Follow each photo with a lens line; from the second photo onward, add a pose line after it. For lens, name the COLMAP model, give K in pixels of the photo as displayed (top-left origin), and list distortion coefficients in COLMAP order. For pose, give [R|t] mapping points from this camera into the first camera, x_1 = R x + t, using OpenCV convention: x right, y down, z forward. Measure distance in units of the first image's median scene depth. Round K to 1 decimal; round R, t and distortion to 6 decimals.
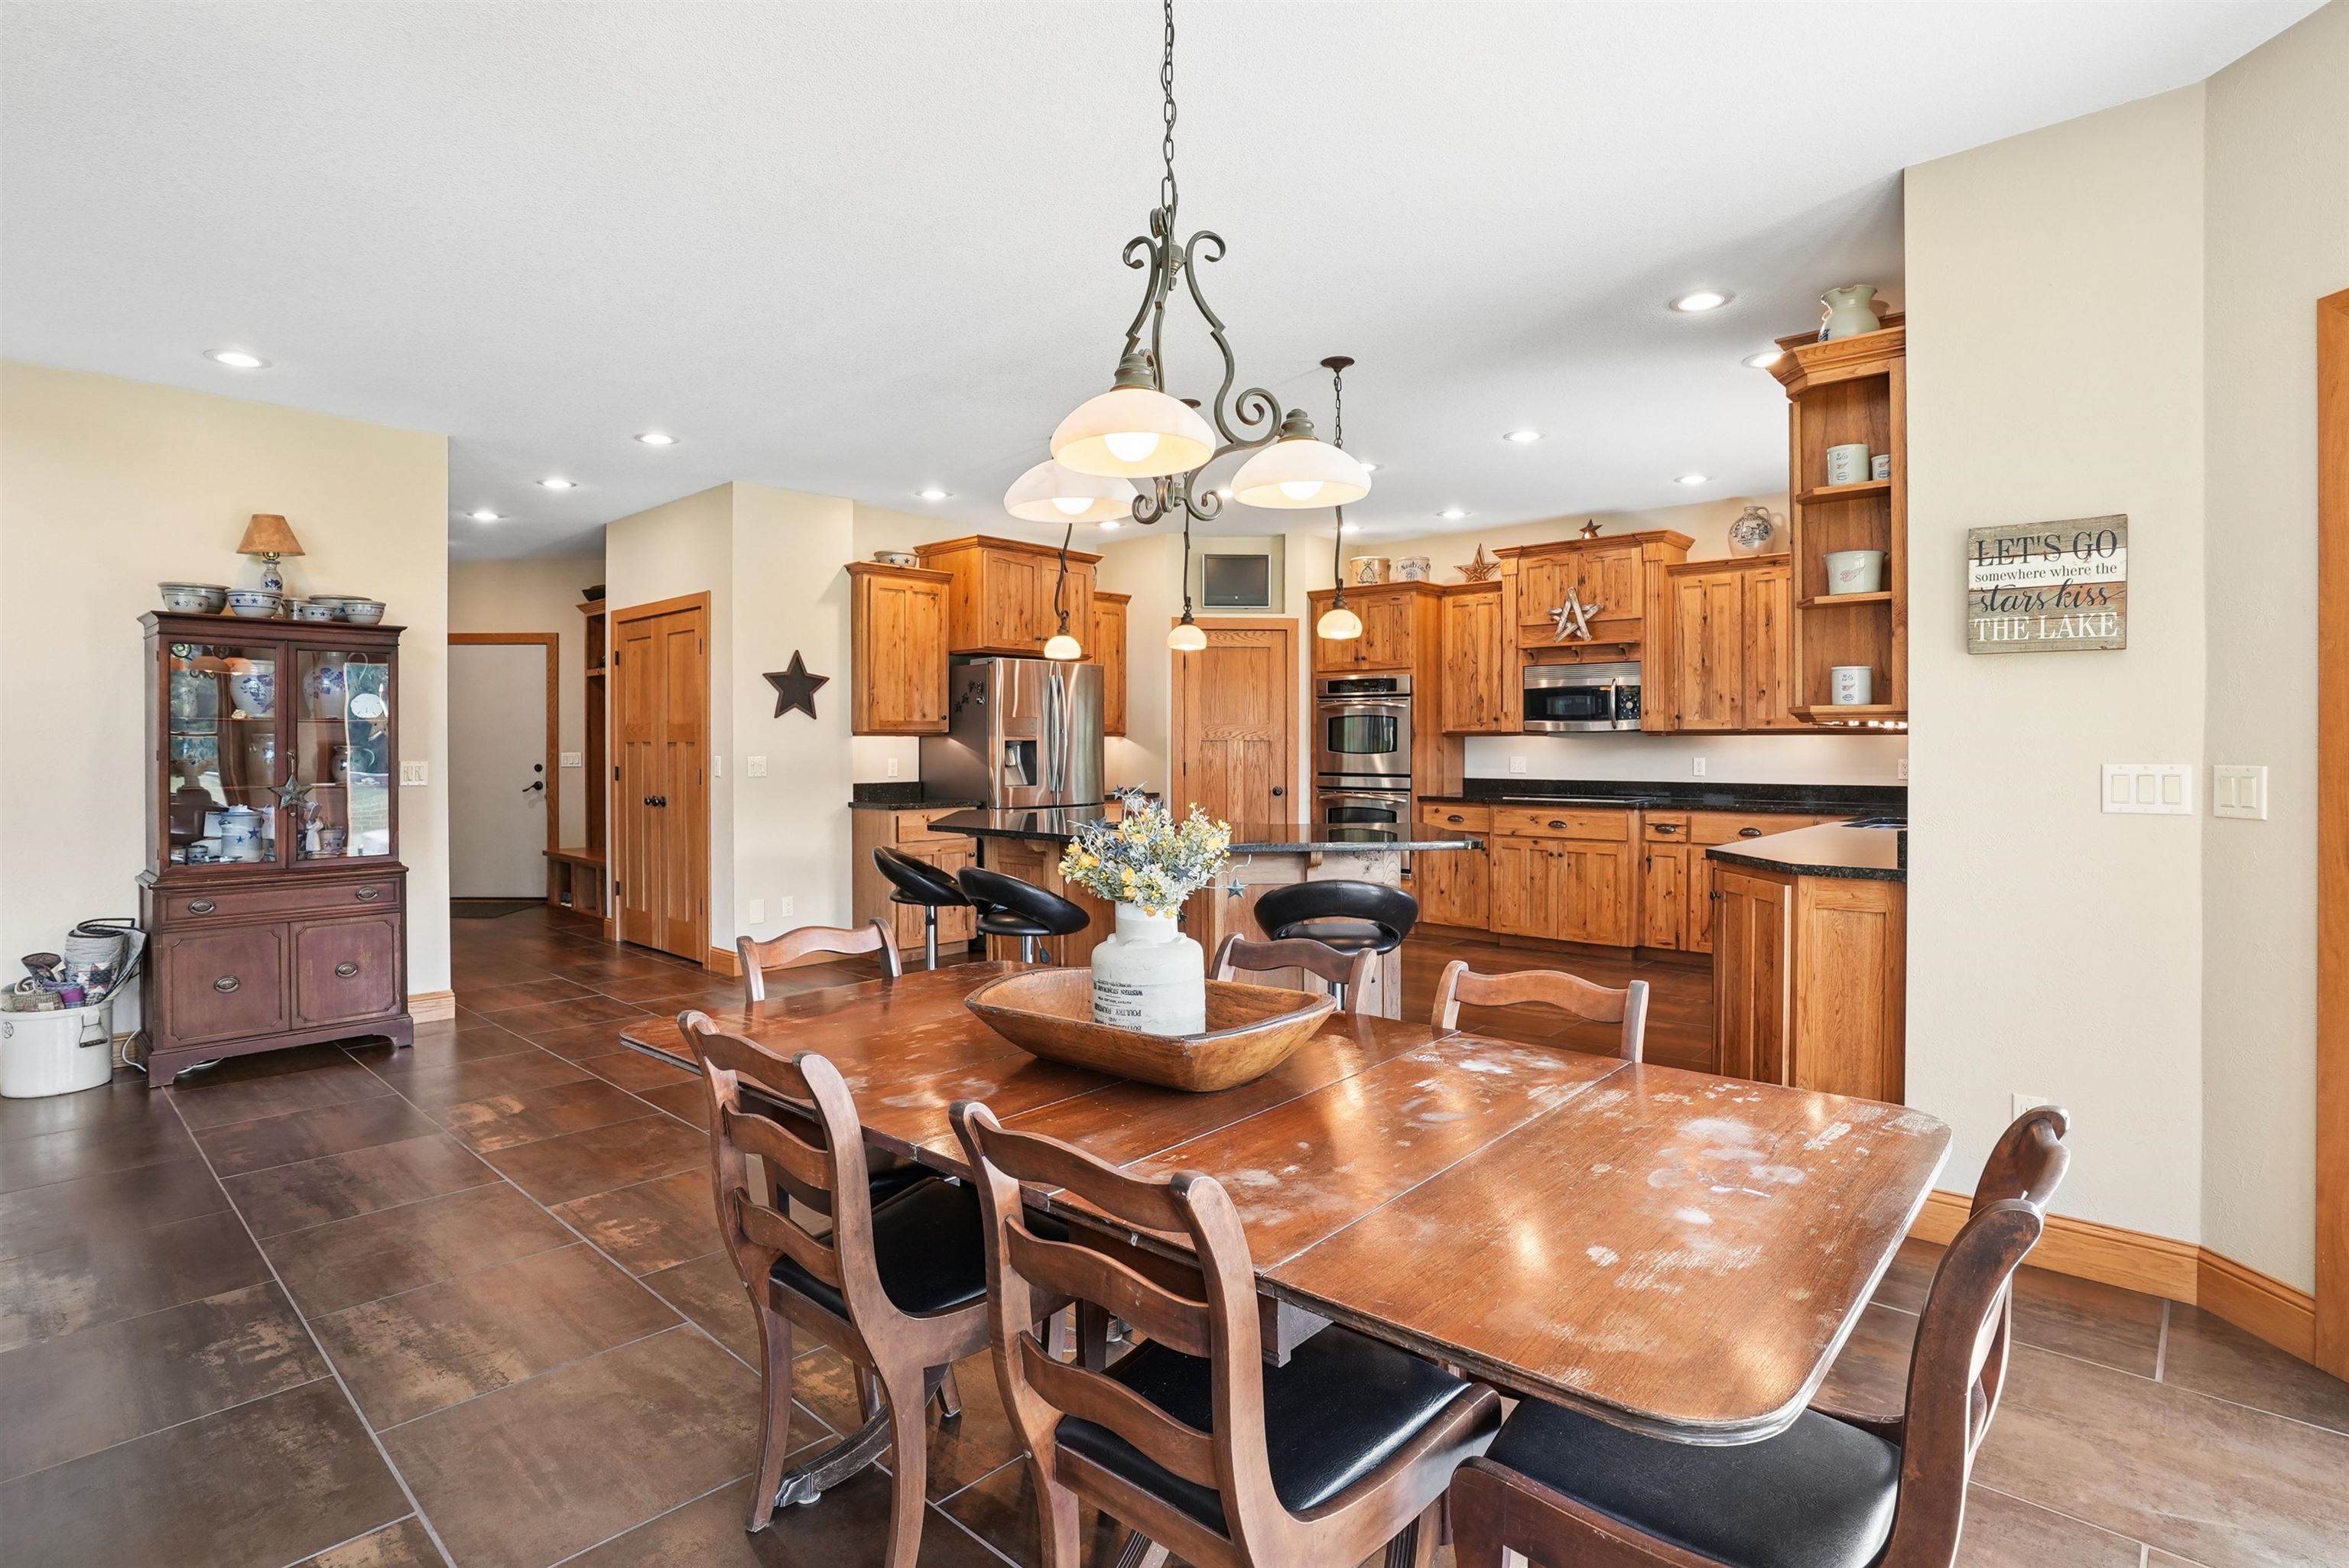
lens RADIAL K [[1157.9, 0, 1197.7], [0, 1157.9, 746.6], [0, 0, 1]] dist [-0.044659, 0.015988]
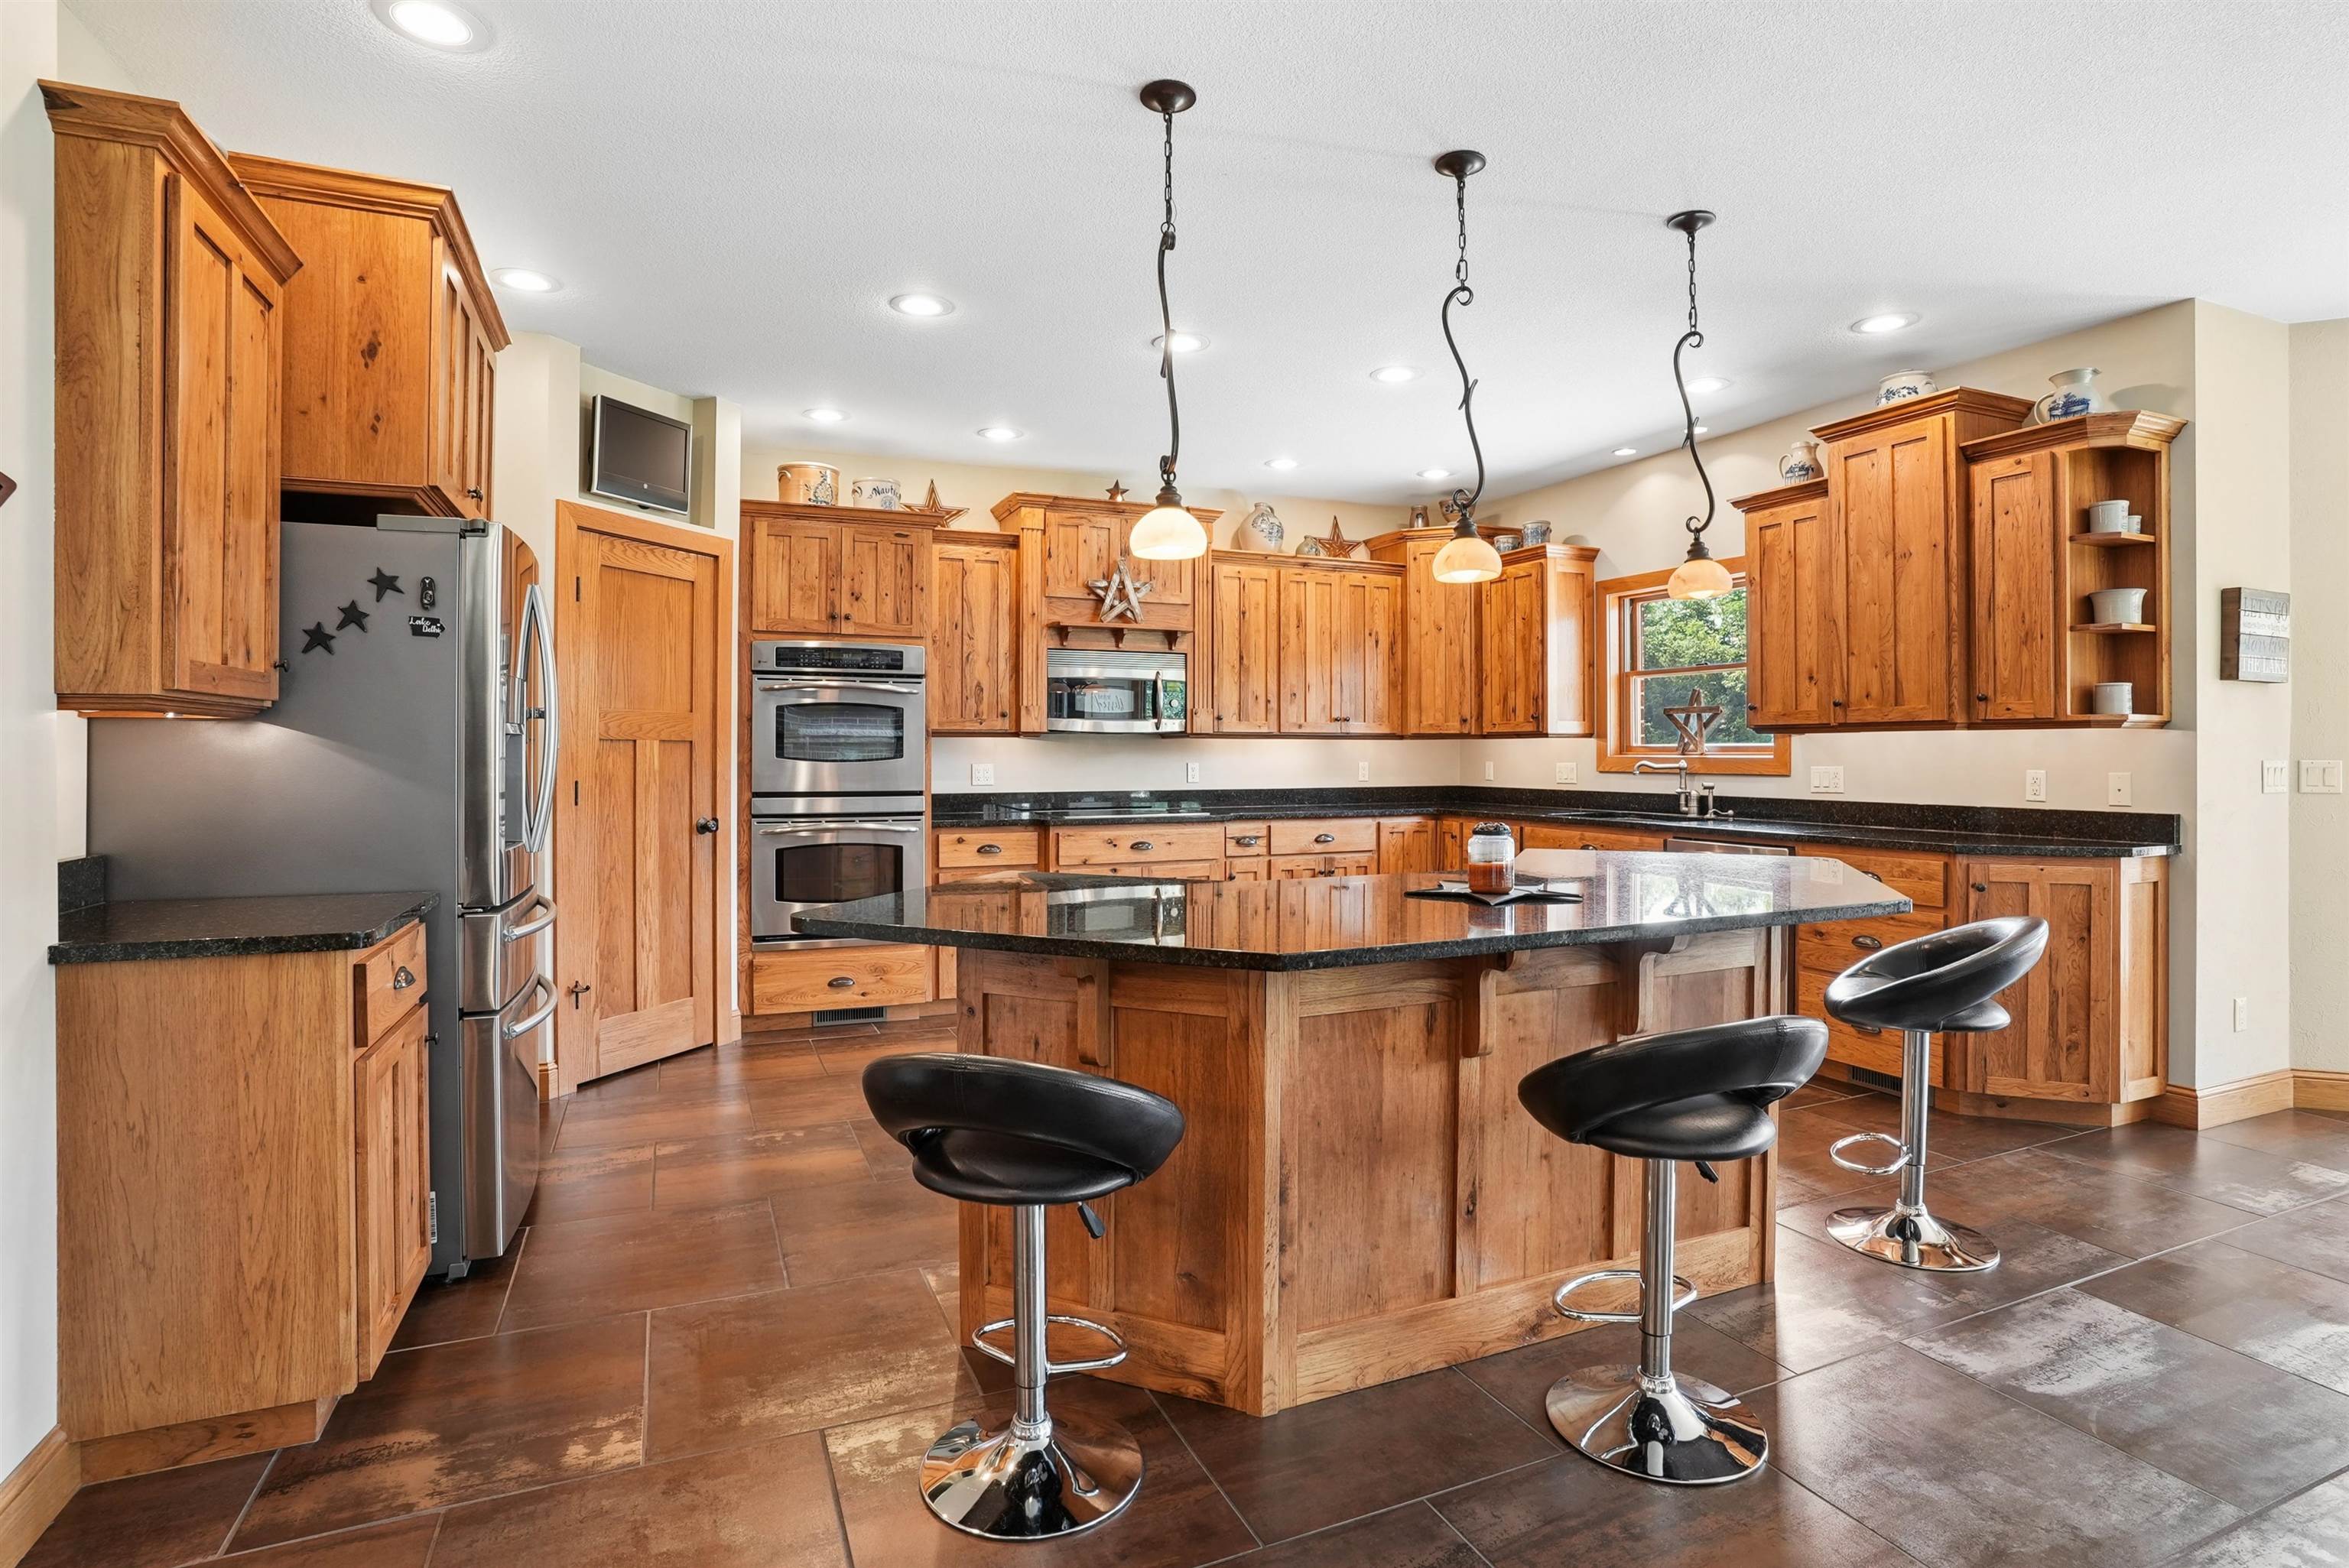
lens RADIAL K [[1157.9, 0, 1155.5], [0, 1157.9, 750.6], [0, 0, 1]] dist [-0.044659, 0.015988]
pose [[0.426542, 0.001291, 0.904467, -0.431387], [0.000949, 0.999998, -0.001875, 0.001448], [-0.904467, 0.001658, 0.426540, 0.641058]]
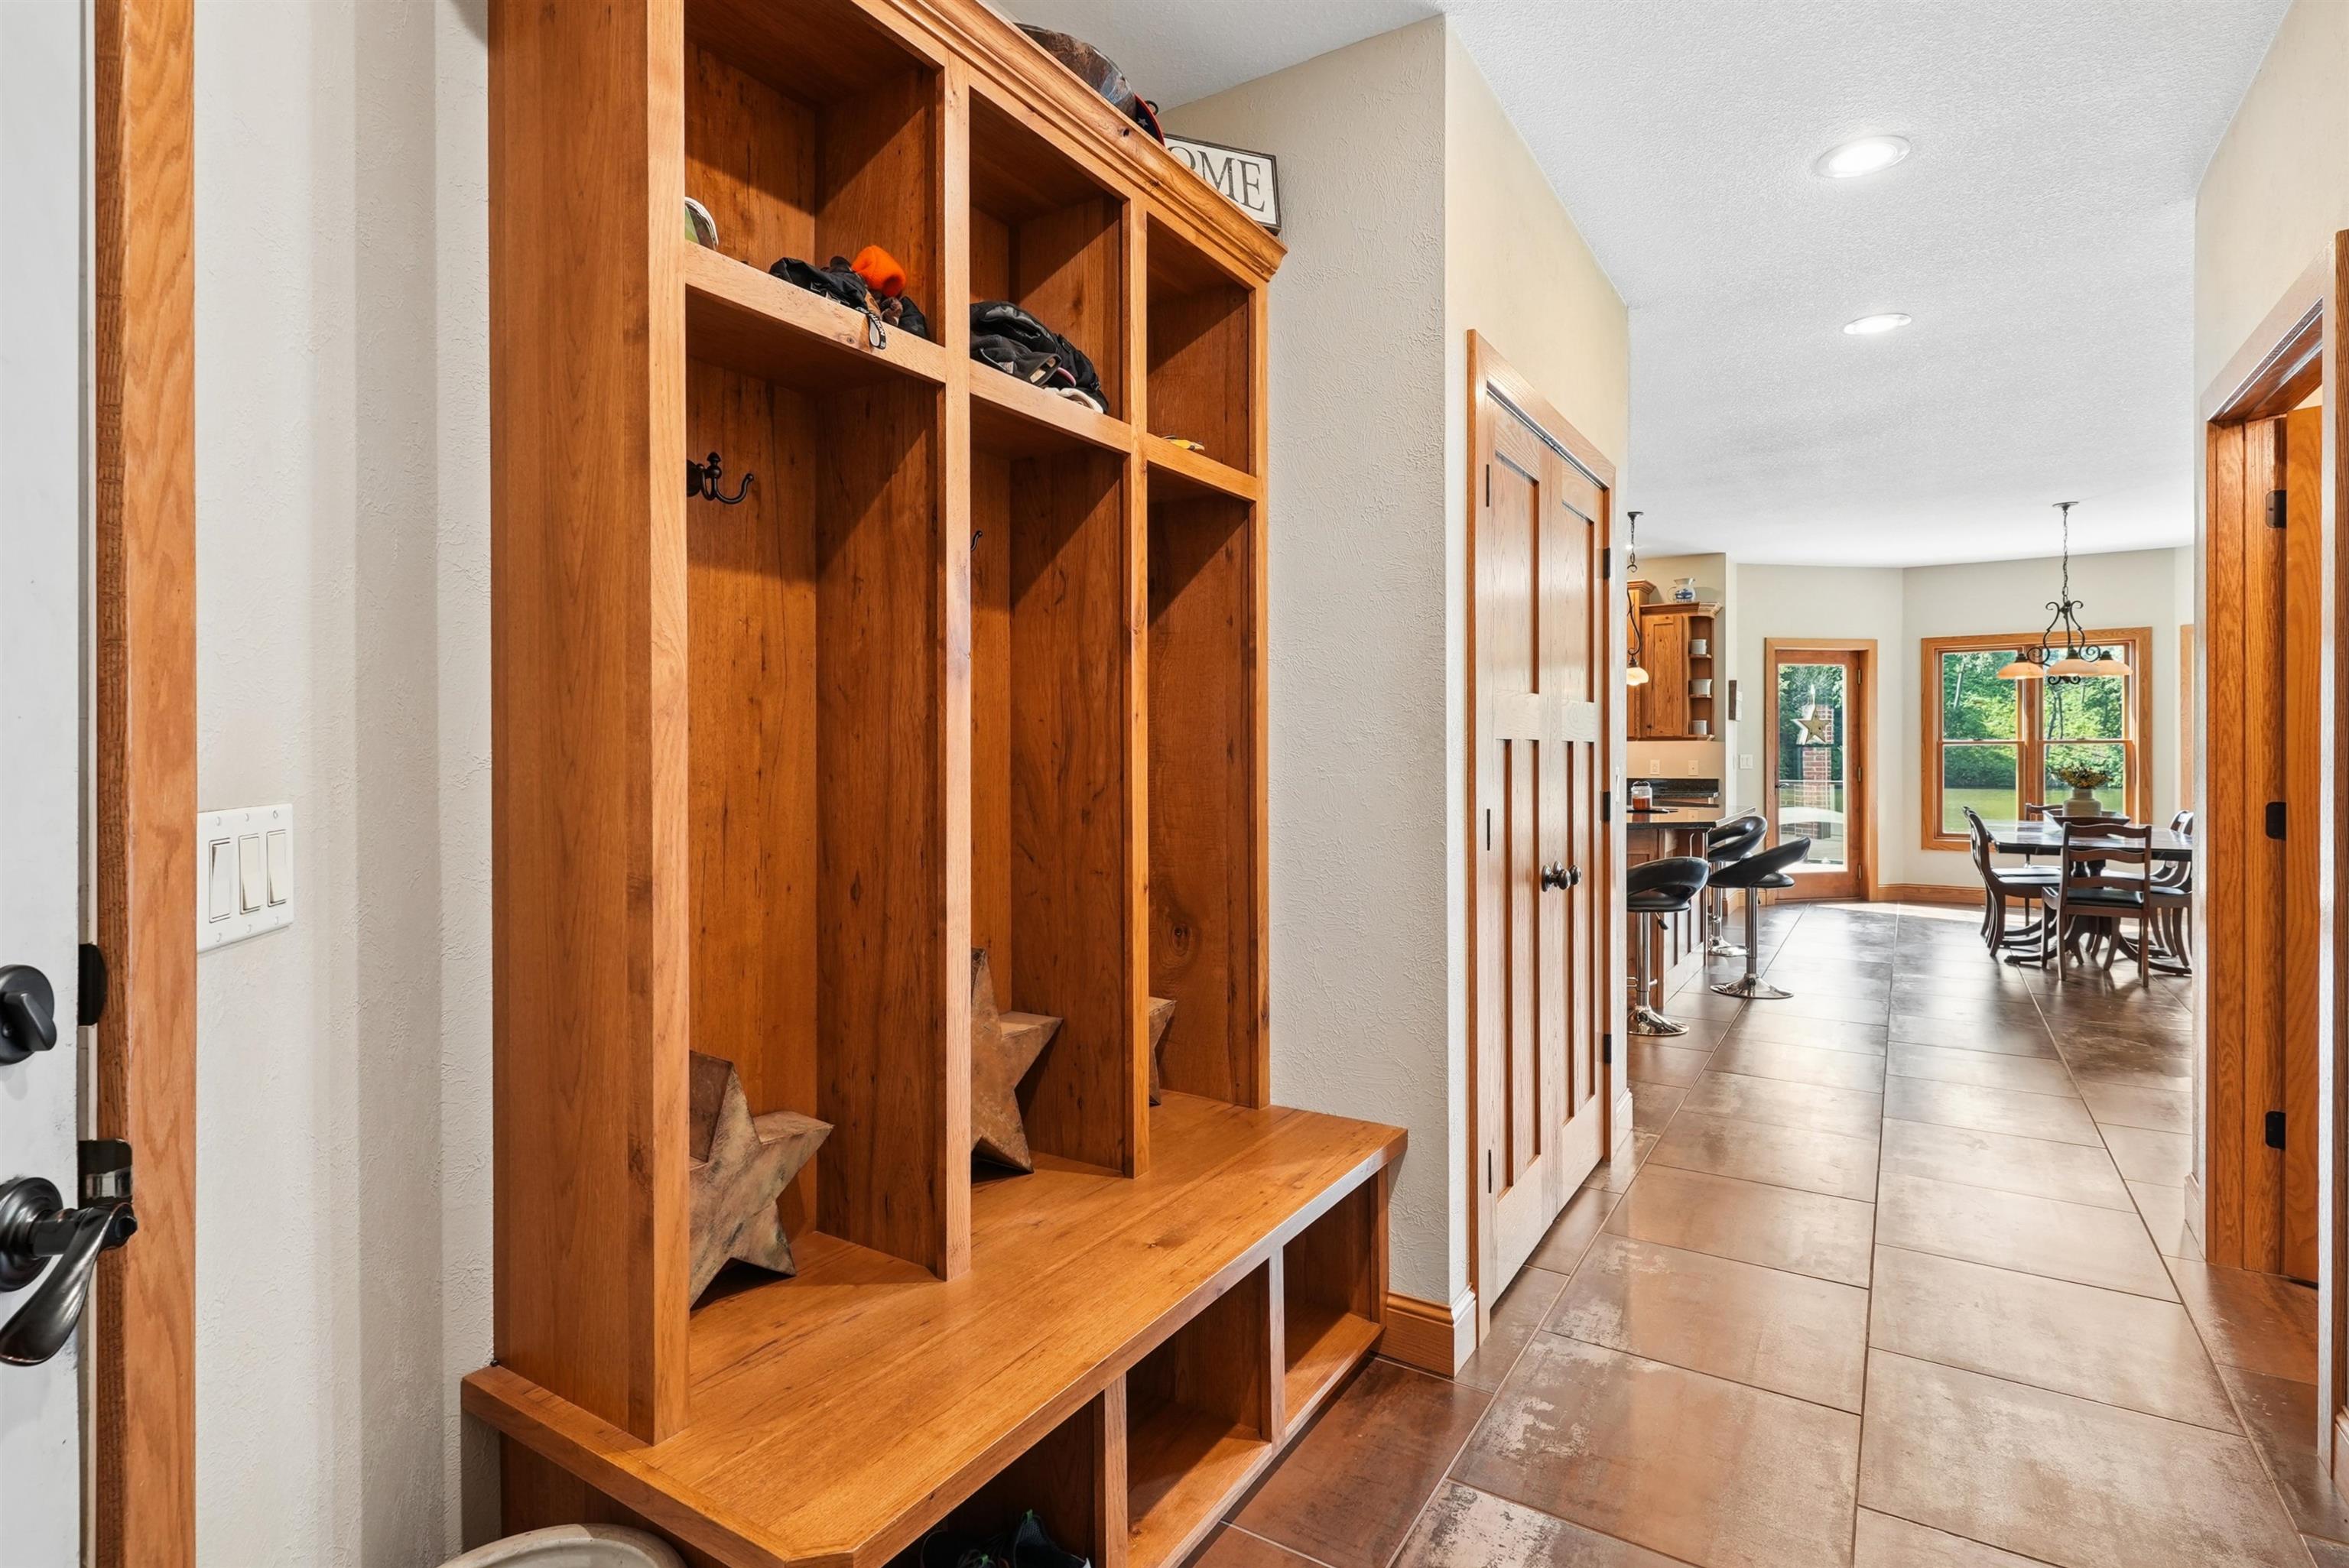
lens RADIAL K [[1157.9, 0, 1115.5], [0, 1157.9, 761.7], [0, 0, 1]] dist [-0.044659, 0.015988]
pose [[-0.112398, -0.005414, 0.993649, -0.893774], [0.007843, 0.999949, 0.006336, -0.000769], [-0.993632, 0.008506, -0.112350, 1.217751]]
